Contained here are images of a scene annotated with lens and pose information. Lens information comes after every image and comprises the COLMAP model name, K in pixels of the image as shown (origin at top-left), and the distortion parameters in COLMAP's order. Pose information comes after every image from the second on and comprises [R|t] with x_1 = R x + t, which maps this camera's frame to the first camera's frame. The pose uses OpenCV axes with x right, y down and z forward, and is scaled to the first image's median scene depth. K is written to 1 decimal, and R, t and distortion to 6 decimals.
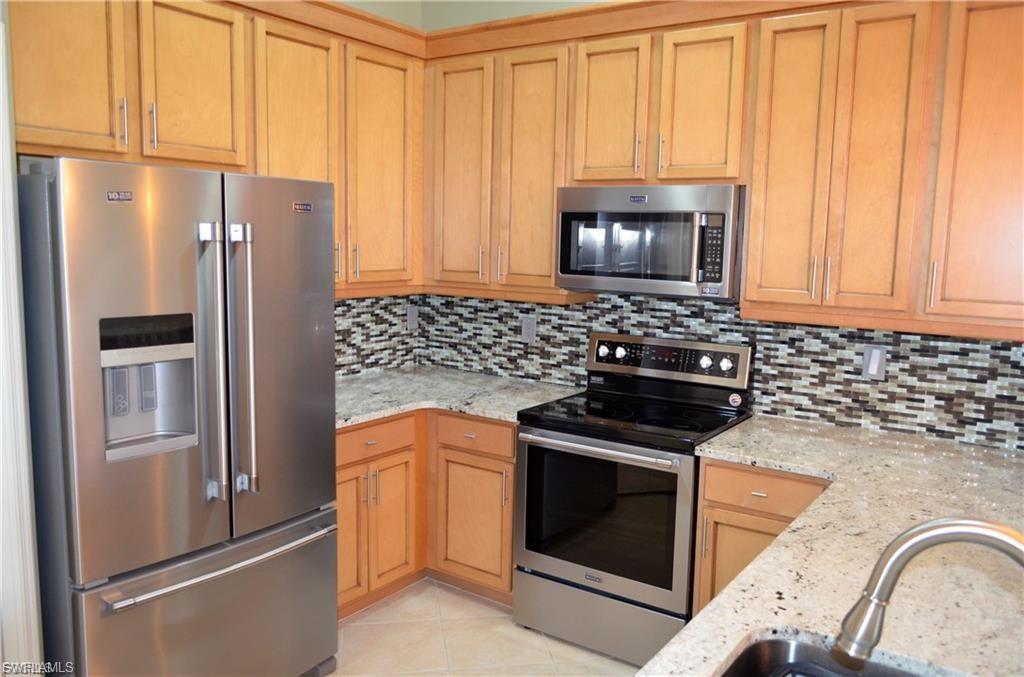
lens RADIAL K [[797.6, 0, 526.9], [0, 797.6, 331.9], [0, 0, 1]] dist [-0.011719, -0.002661]
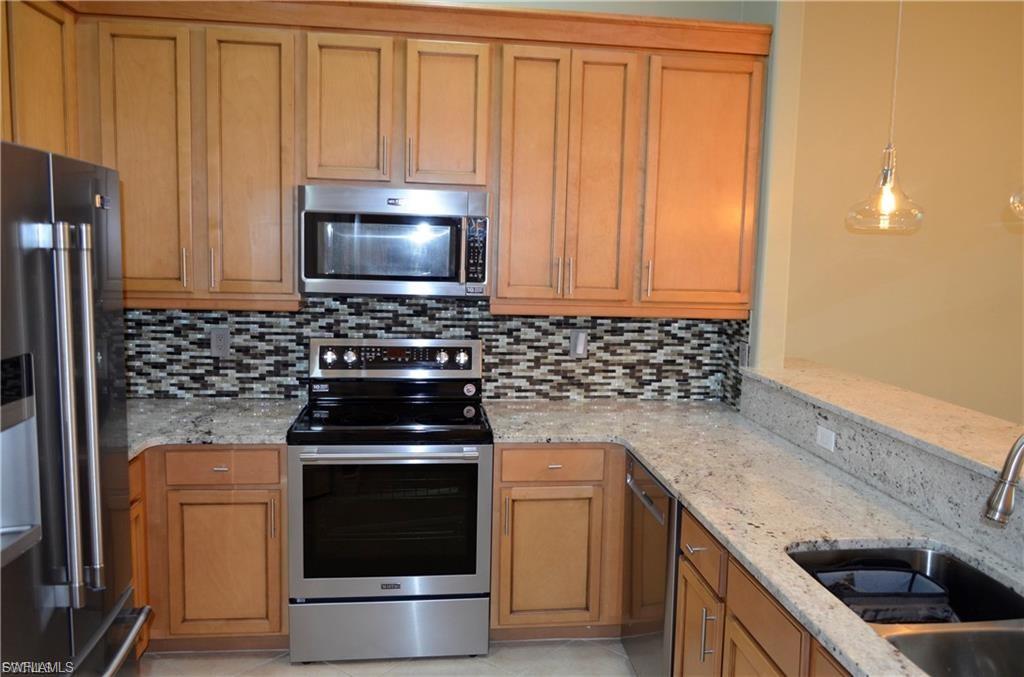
lens RADIAL K [[797.6, 0, 527.3], [0, 797.6, 331.3], [0, 0, 1]] dist [-0.011719, -0.002661]
pose [[0.744815, -0.074047, 0.663150, -0.397021], [0.068093, 0.997070, 0.034853, -0.026530], [-0.663788, 0.019197, 0.747675, 0.136530]]
